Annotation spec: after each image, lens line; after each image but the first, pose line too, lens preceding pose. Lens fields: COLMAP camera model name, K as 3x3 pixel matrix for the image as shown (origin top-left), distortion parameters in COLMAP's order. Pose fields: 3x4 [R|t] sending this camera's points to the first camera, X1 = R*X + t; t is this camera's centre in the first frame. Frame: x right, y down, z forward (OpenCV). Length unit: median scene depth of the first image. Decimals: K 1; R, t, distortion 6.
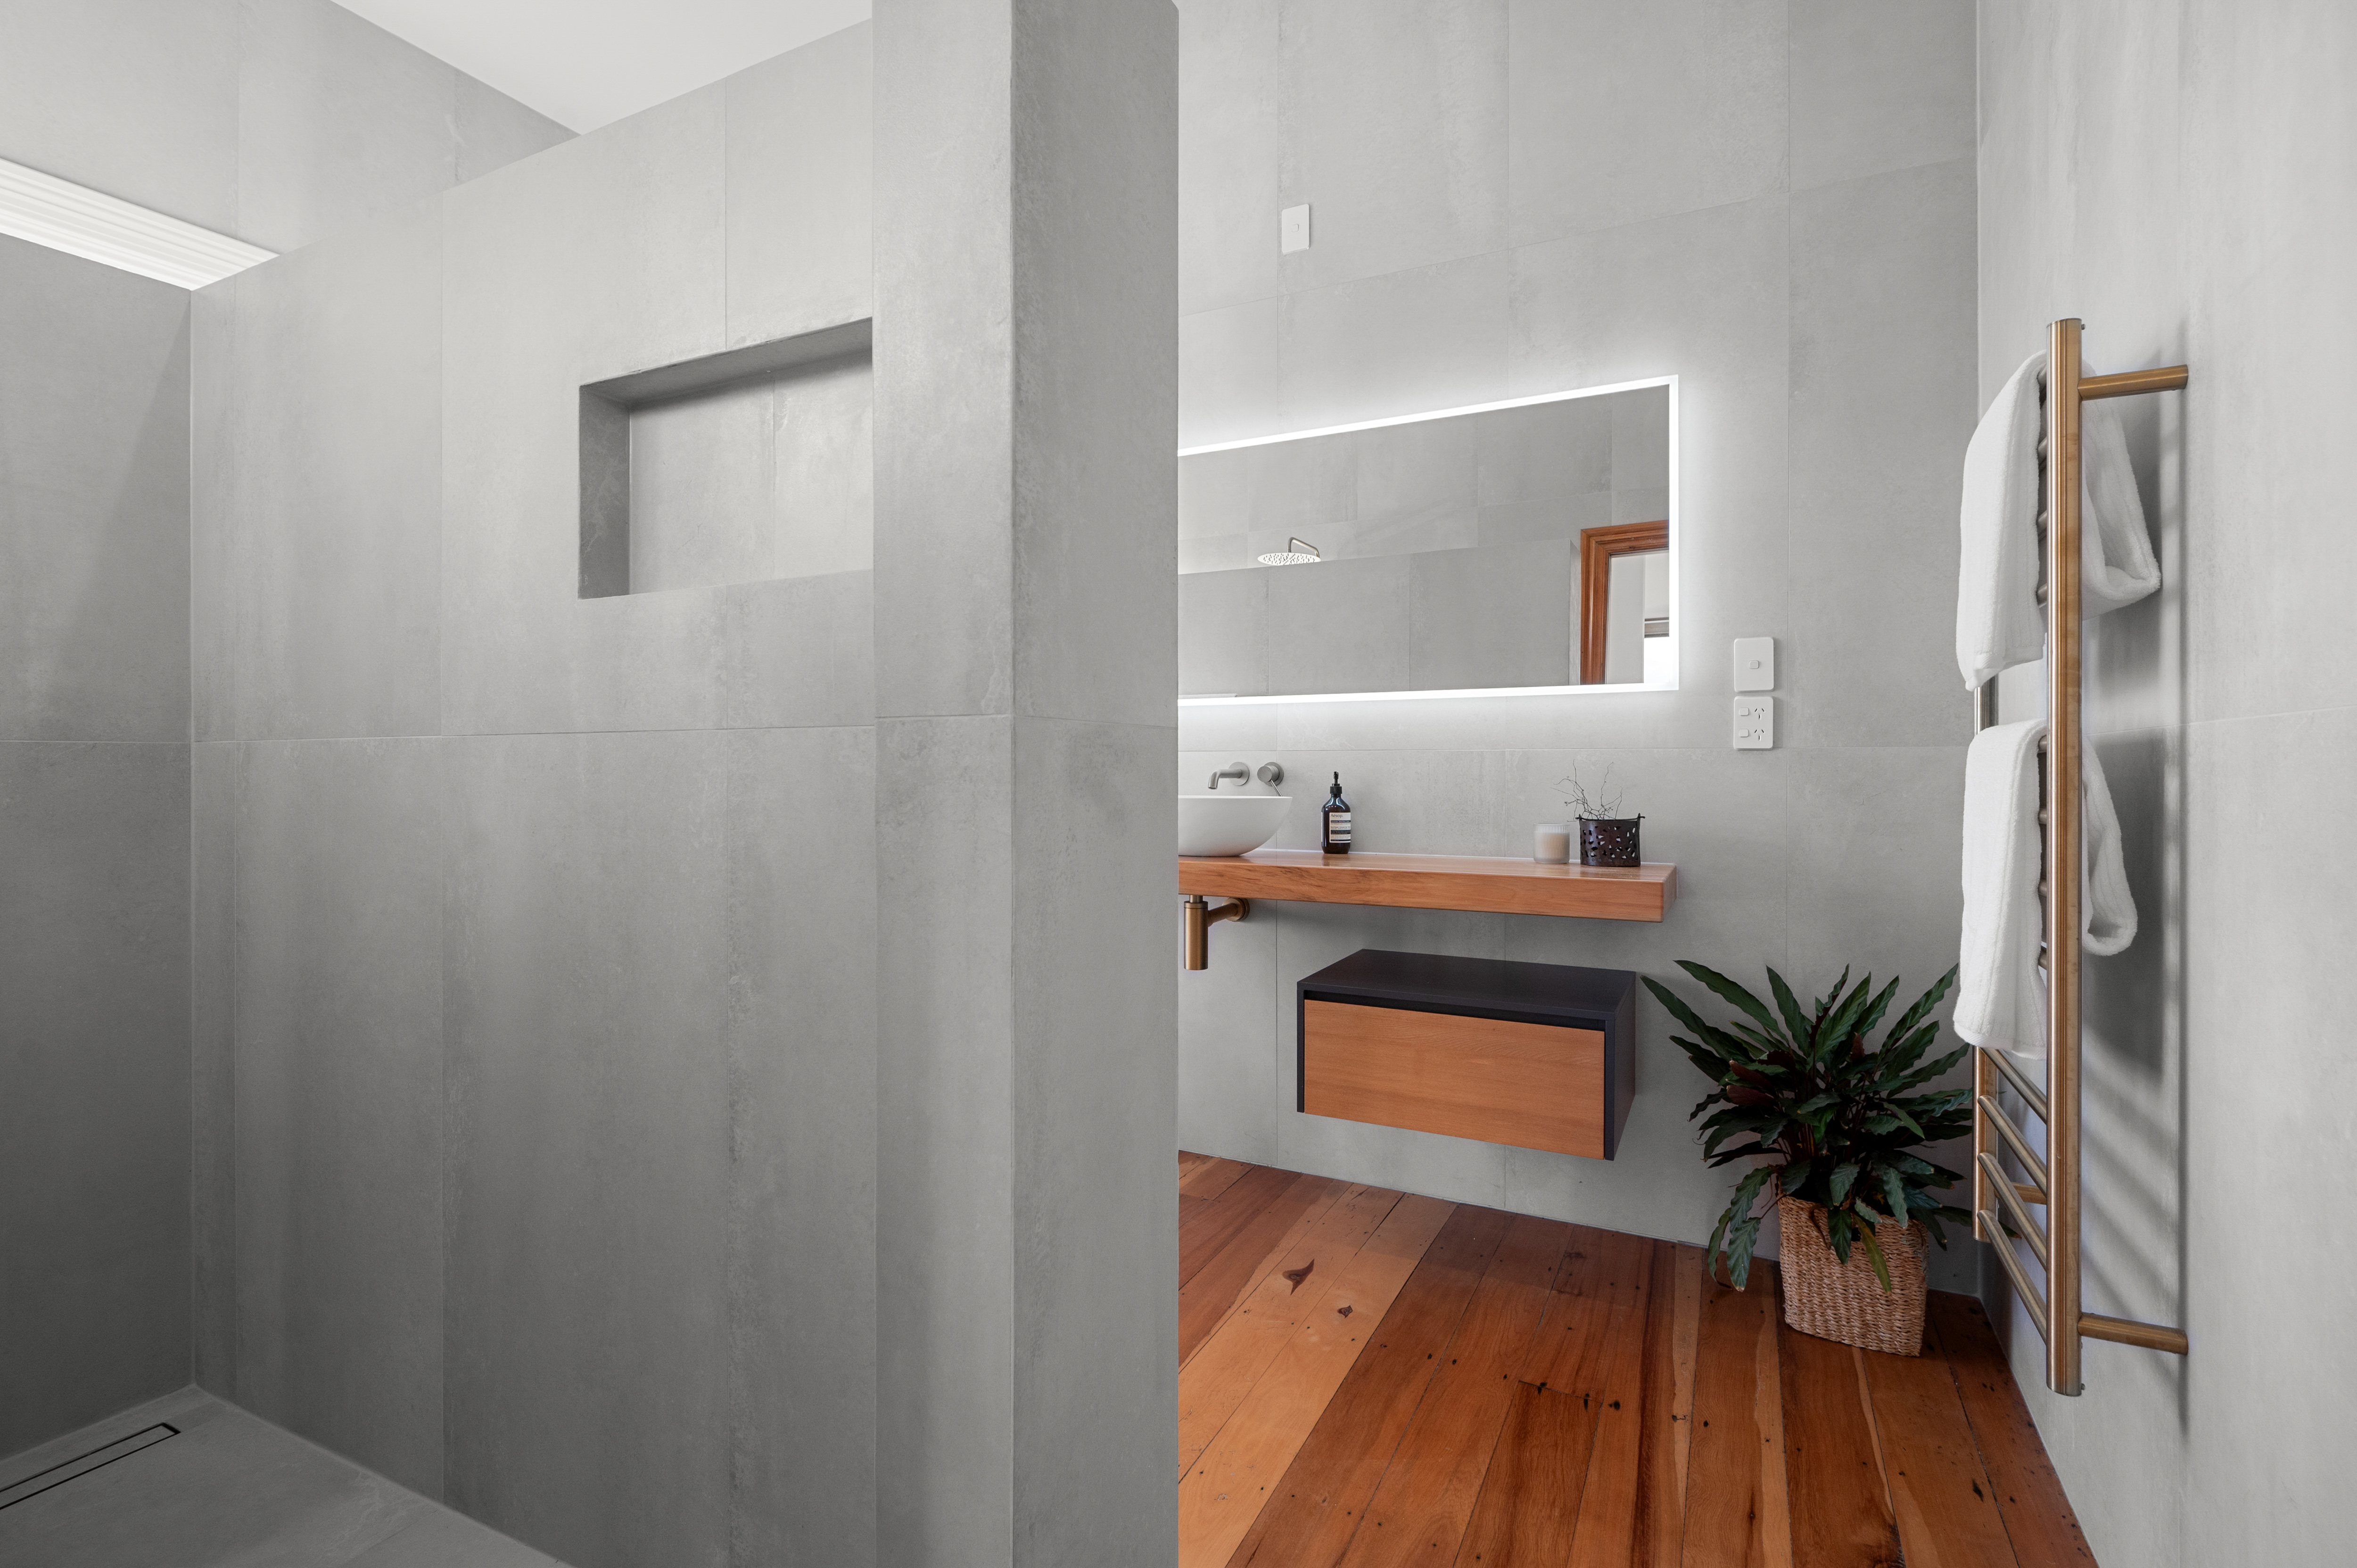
lens RADIAL K [[1089.1, 0, 1178.5], [0, 1089.1, 784.0], [0, 0, 1]] dist [-0.014976, -0.000504]
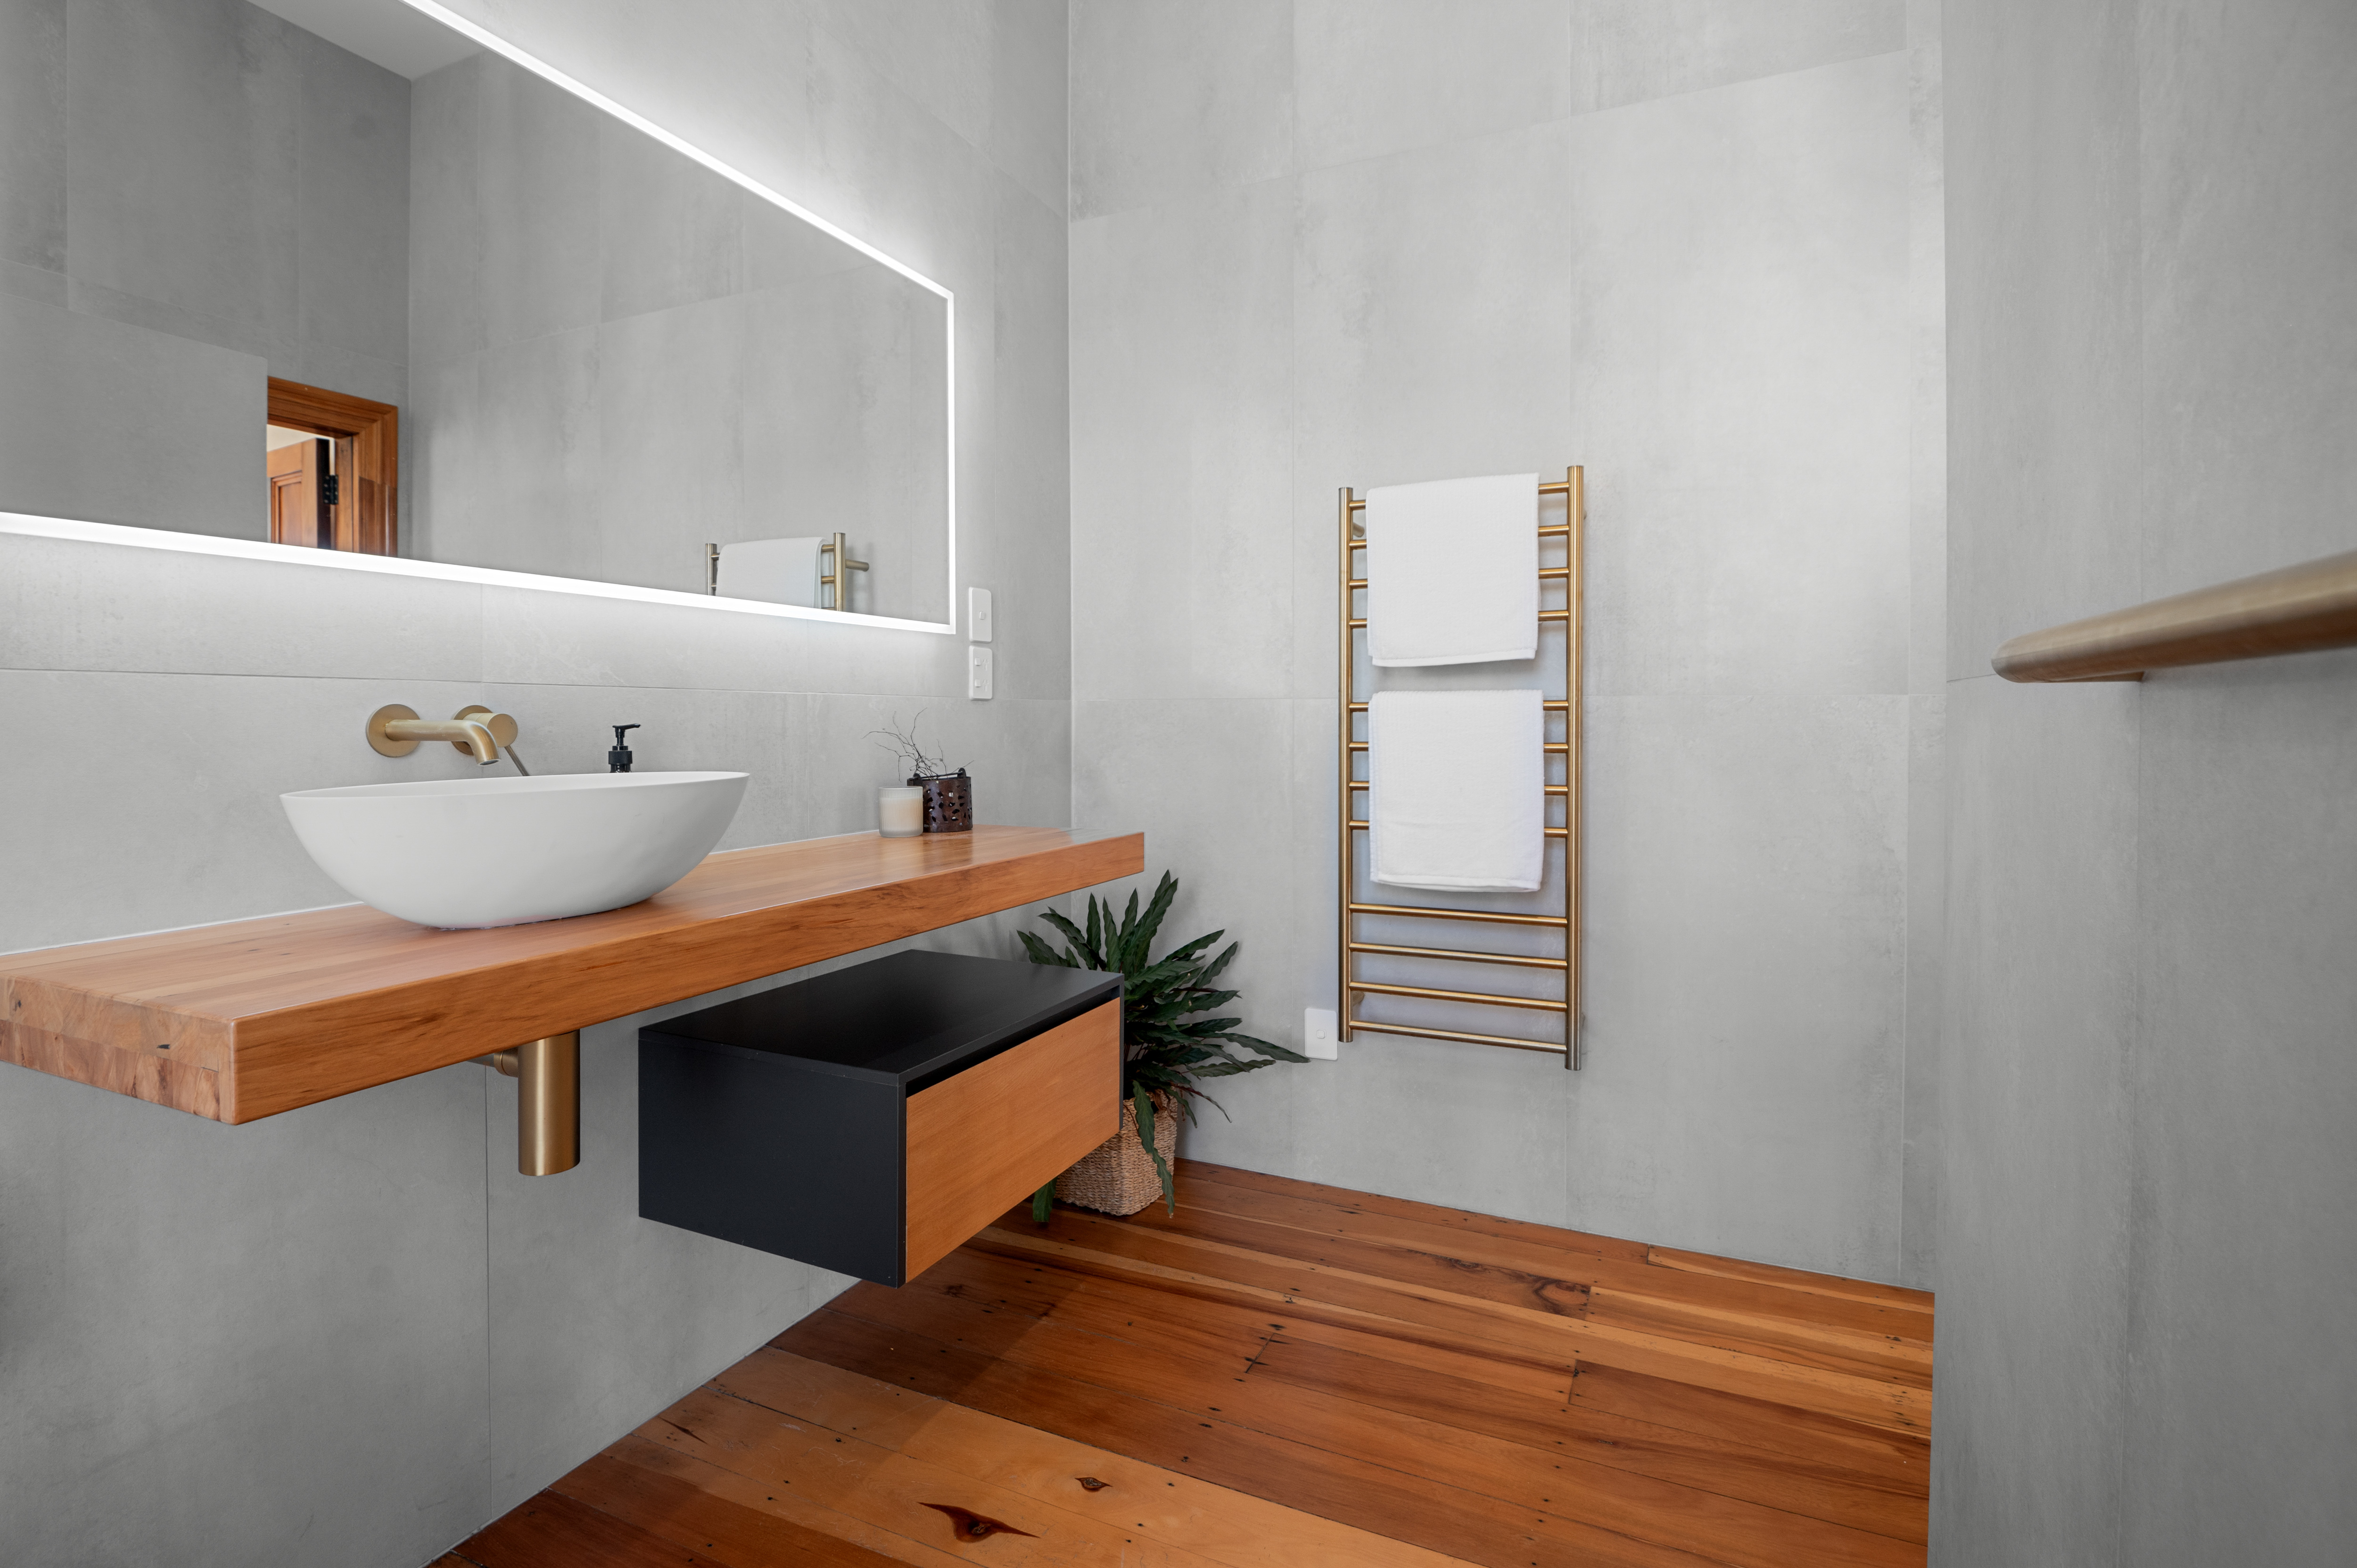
lens RADIAL K [[1065.4, 0, 1171.7], [0, 1065.4, 750.8], [0, 0, 1]] dist [-0.017122, -0.000550]
pose [[0.001265, -0.028520, 0.999592, -0.482824], [0.014528, 0.999488, 0.028499, -0.011201], [-0.999894, 0.014486, 0.001679, 0.868404]]
